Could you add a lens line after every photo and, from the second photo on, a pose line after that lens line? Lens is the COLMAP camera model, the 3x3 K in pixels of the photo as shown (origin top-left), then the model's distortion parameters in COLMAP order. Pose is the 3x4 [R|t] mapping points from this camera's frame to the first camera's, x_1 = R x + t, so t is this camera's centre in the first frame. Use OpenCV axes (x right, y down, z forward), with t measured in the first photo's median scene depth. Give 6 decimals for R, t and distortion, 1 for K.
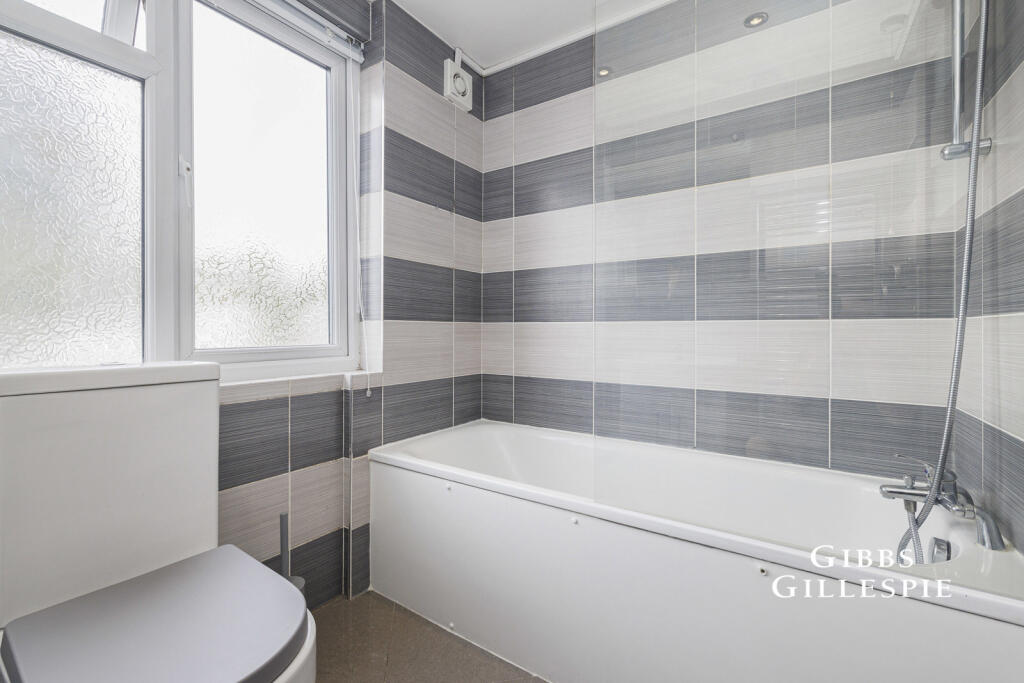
lens RADIAL K [[441.9, 0, 512.6], [0, 441.9, 330.9], [0, 0, 1]] dist [0.002836, 0.001177]
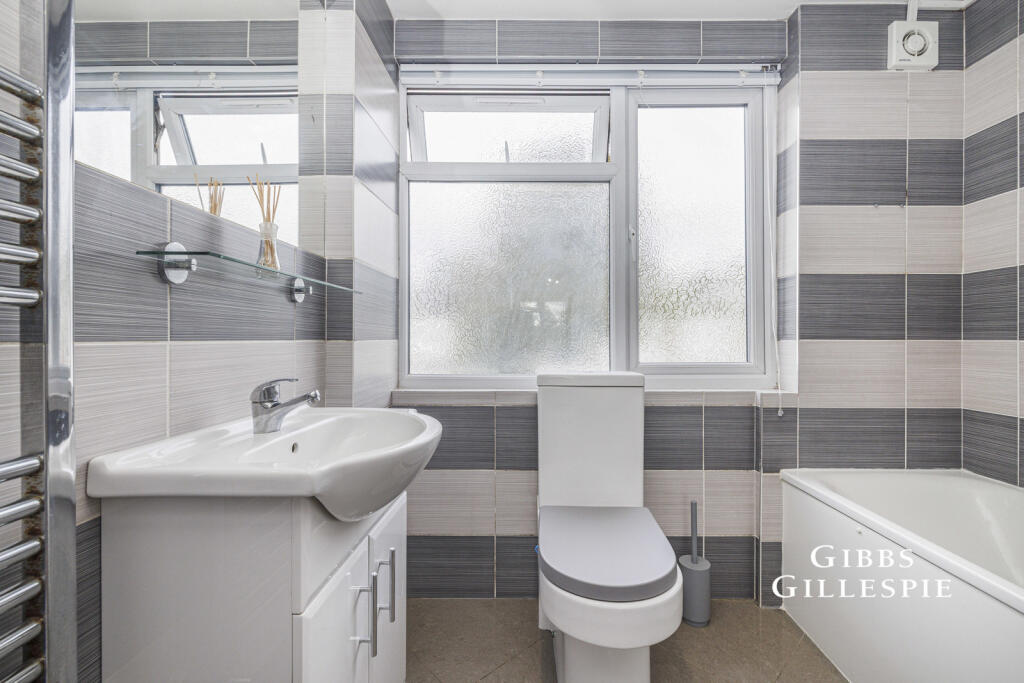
lens RADIAL K [[441.9, 0, 516.9], [0, 441.9, 341.4], [0, 0, 1]] dist [0.002836, 0.001177]
pose [[0.531886, 0.000304, -0.846816, 0.199433], [0.001638, 0.999998, 0.001387, -0.022978], [0.846814, -0.002125, 0.531884, -0.040670]]
